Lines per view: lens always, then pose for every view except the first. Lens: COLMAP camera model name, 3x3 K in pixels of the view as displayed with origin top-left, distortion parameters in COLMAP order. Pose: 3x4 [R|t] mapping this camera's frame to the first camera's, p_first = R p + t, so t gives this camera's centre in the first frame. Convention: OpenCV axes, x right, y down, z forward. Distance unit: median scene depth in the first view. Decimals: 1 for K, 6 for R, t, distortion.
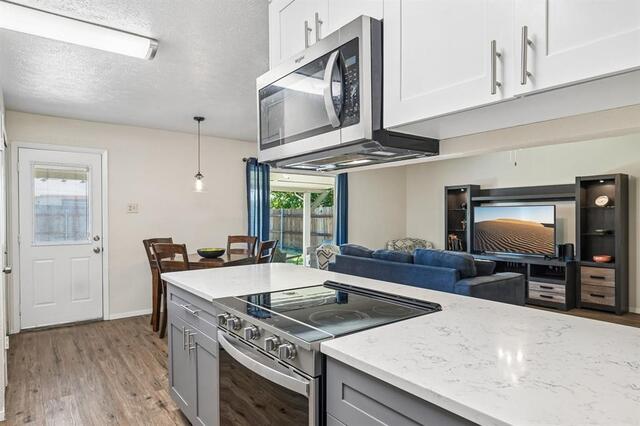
lens RADIAL K [[391.1, 0, 322.8], [0, 391.1, 219.5], [0, 0, 1]] dist [-0.006506, 0.004960]
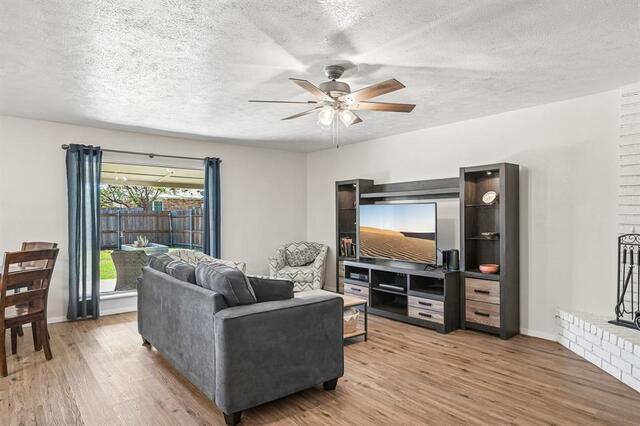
lens RADIAL K [[391.1, 0, 321.6], [0, 391.1, 221.9], [0, 0, 1]] dist [-0.006506, 0.004960]
pose [[0.999311, -0.002151, 0.037053, 0.329920], [0.001863, 0.999968, 0.007812, -0.003534], [-0.037069, -0.007738, 0.999283, 0.195557]]
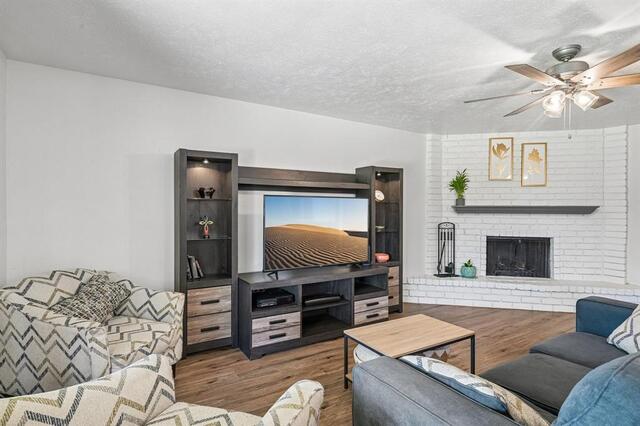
lens RADIAL K [[338.1, 0, 322.8], [0, 338.1, 214.5], [0, 0, 1]] dist [0.003432, 0.000078]
pose [[0.087757, -0.014606, 0.996035, -0.104022], [0.000173, 0.999893, 0.014647, -0.014154], [-0.996142, -0.001113, 0.087750, 1.047989]]
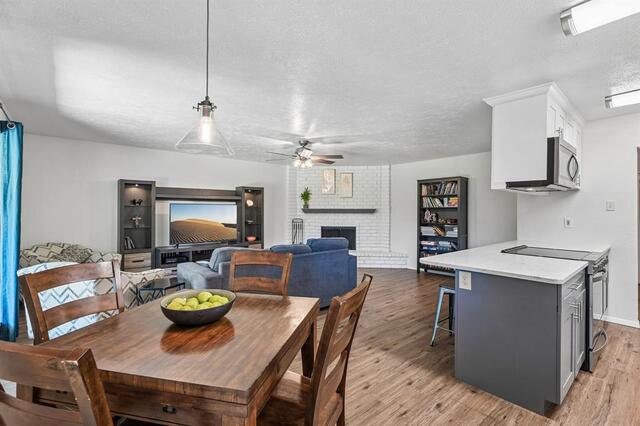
lens RADIAL K [[293.8, 0, 318.5], [0, 293.8, 210.9], [0, 0, 1]] dist [0.003099, 0.000765]
pose [[-0.068773, -0.000393, 0.997632, -0.508766], [0.001537, 0.999999, 0.000500, -0.014889], [-0.997631, 0.001568, -0.068773, 0.789153]]
